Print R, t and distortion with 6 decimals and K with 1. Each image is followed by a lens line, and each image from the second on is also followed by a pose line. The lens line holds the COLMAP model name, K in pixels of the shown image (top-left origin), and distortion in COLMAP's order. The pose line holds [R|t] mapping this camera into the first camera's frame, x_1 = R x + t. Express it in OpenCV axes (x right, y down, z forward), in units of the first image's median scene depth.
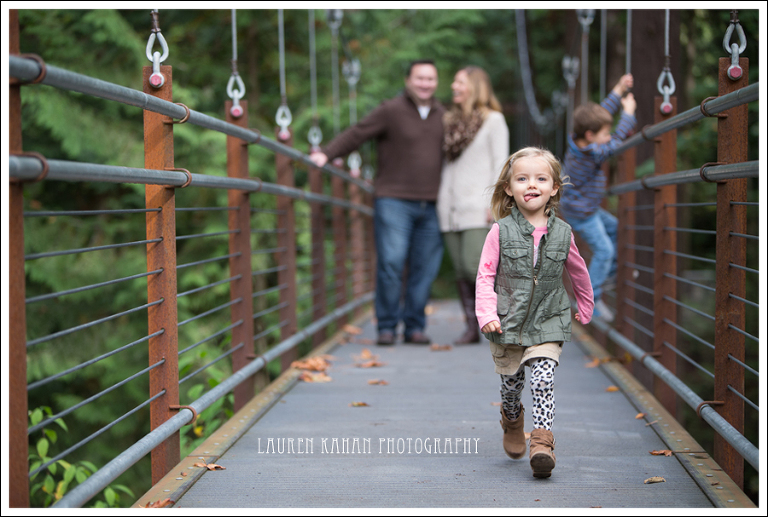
lens RADIAL K [[2311.5, 0, 384.2], [0, 2311.5, 321.2], [0, 0, 1]] dist [-0.061202, 1.463012]
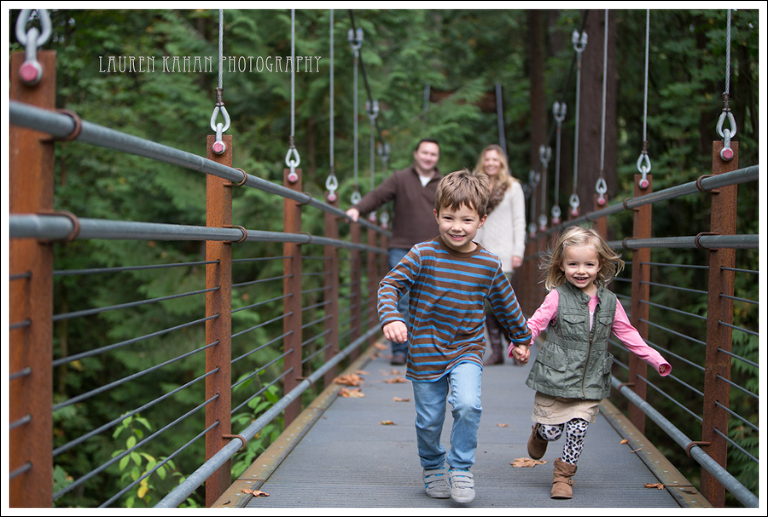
lens RADIAL K [[1556.7, 0, 384.0], [0, 1556.7, 258.5], [0, 0, 1]] dist [-0.253933, -0.145548]
pose [[0.999643, 0.024721, -0.010178, -0.006118], [-0.025126, 0.998810, -0.041791, -0.014921], [0.009133, 0.042031, 0.999075, 0.179908]]
